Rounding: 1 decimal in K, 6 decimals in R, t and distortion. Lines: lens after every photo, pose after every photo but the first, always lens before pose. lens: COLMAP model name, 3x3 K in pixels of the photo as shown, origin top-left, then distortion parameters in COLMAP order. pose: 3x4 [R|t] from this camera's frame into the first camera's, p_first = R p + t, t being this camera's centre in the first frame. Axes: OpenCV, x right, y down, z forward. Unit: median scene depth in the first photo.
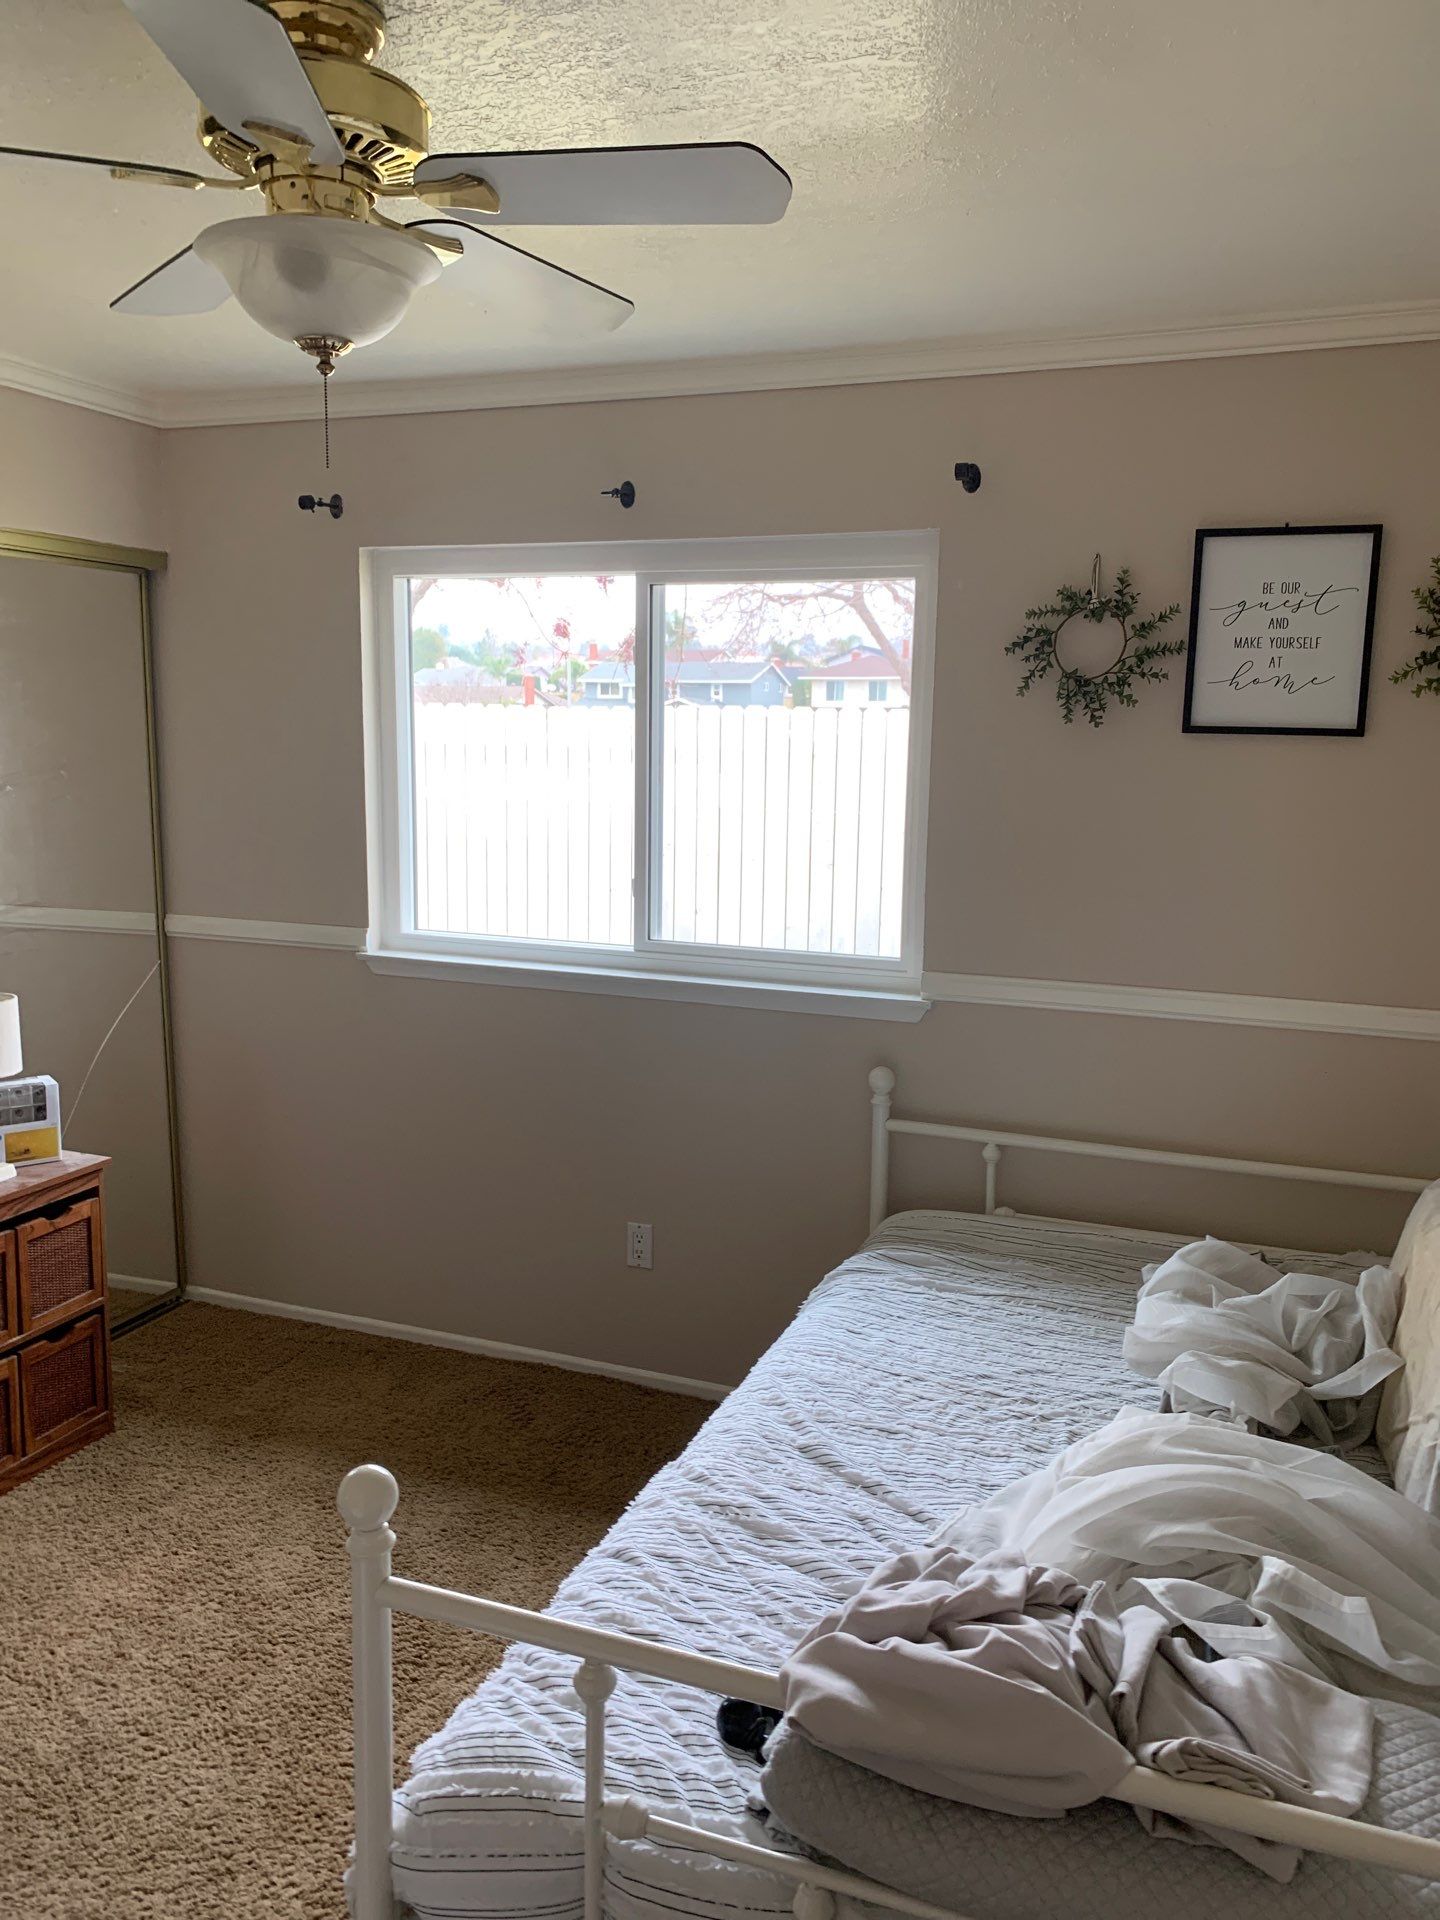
lens RADIAL K [[1496.6, 0, 738.3], [0, 1496.6, 934.2], [0, 0, 1]] dist [0.041583, -0.033268]
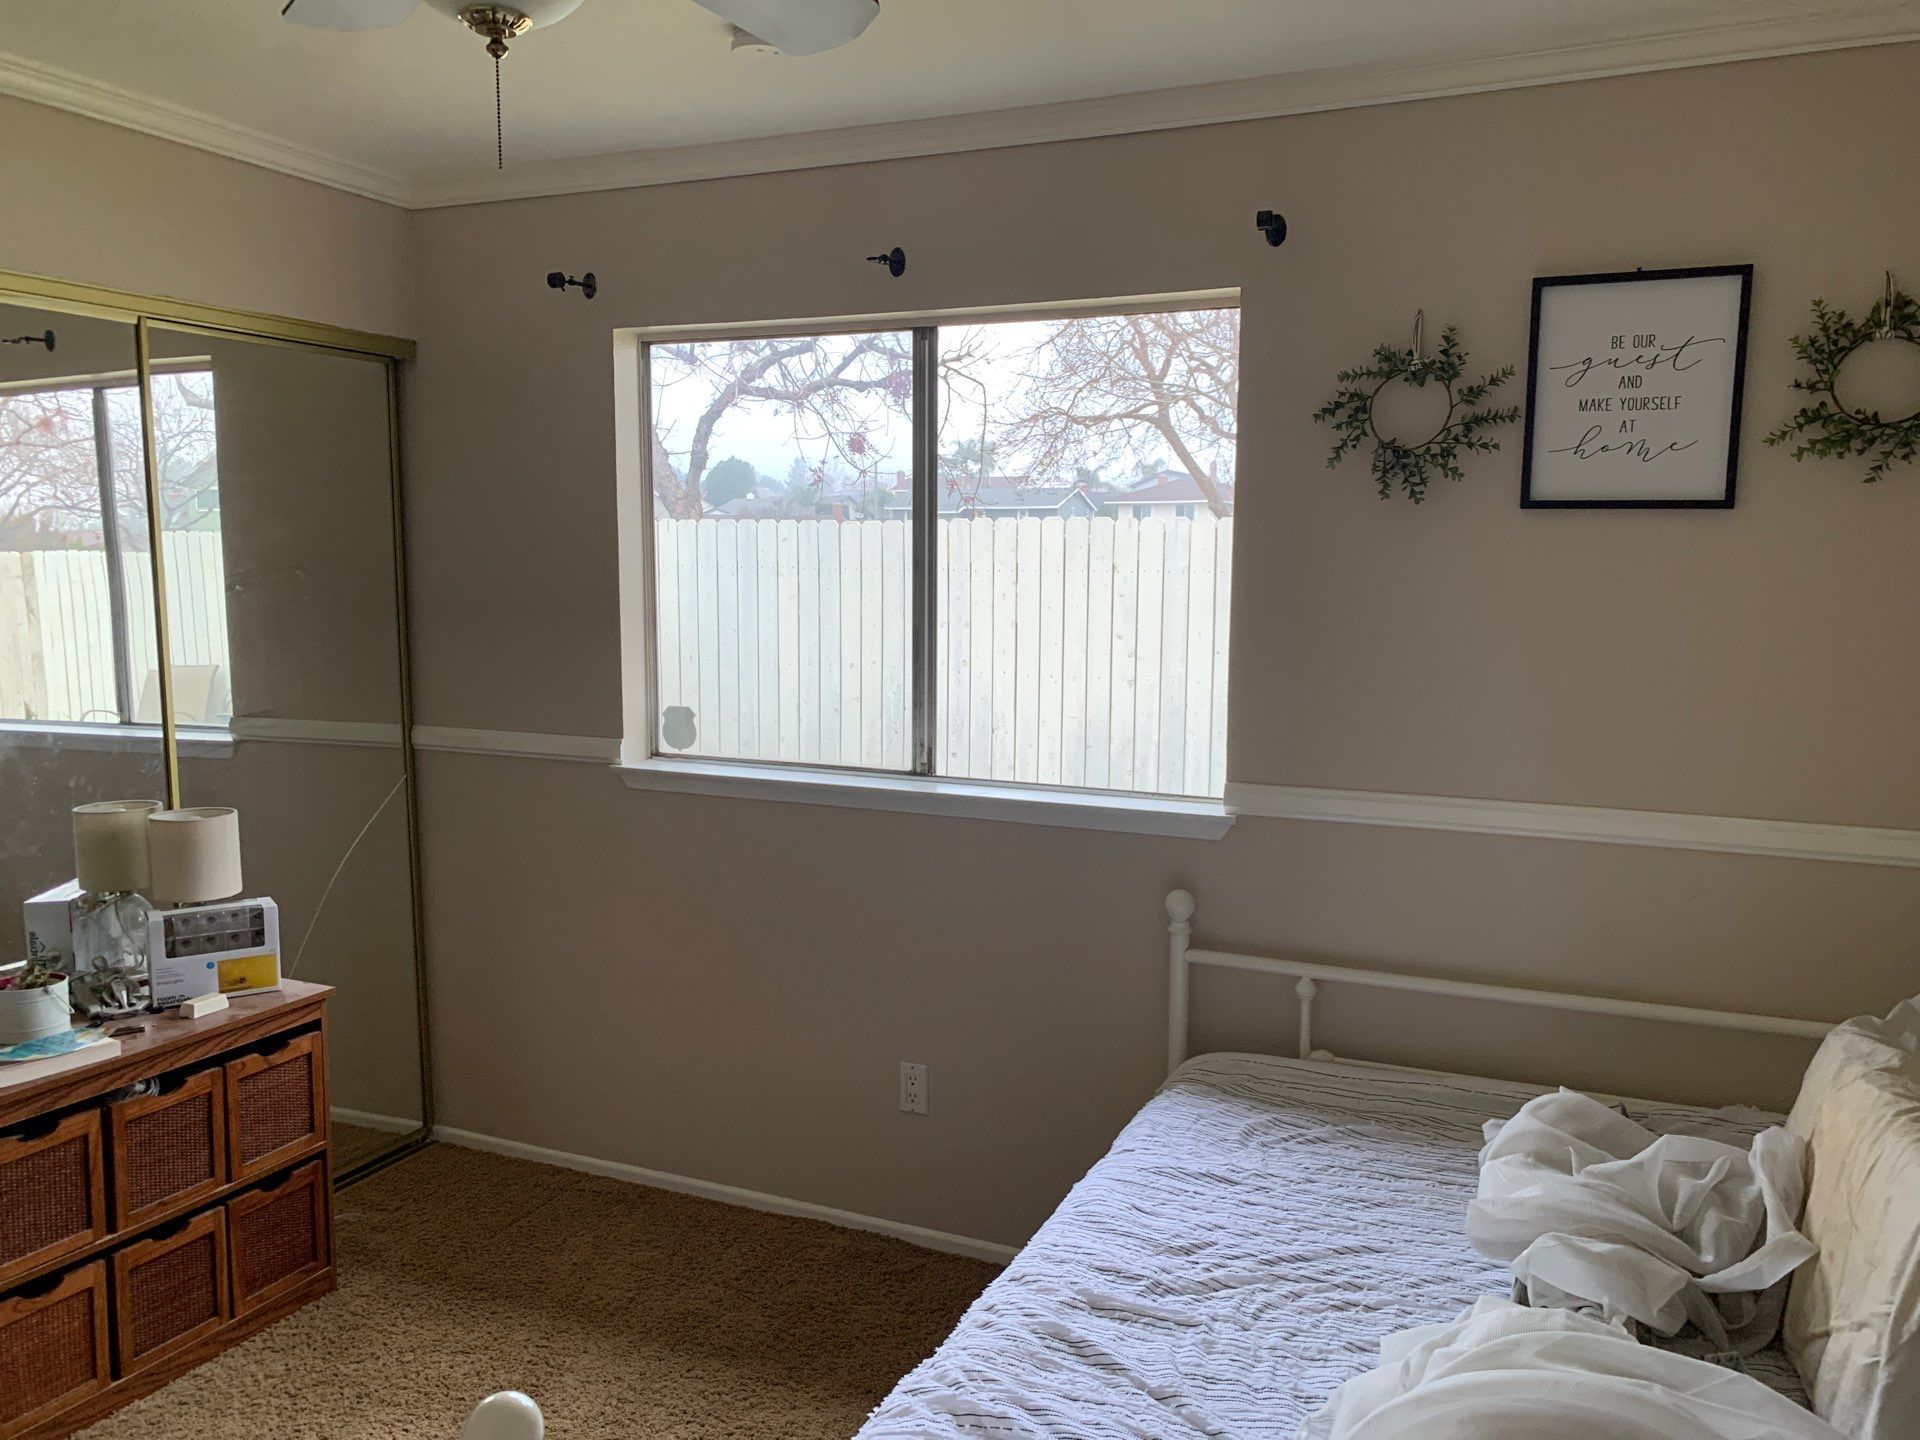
lens RADIAL K [[1506.0, 0, 972.0], [0, 1506.0, 708.9], [0, 0, 1]] dist [0.018105, 0.003953]
pose [[0.998814, -0.003843, -0.048534, 0.017038], [0.002191, 0.999418, -0.034044, 0.012169], [0.048636, 0.033897, 0.998241, 0.103101]]
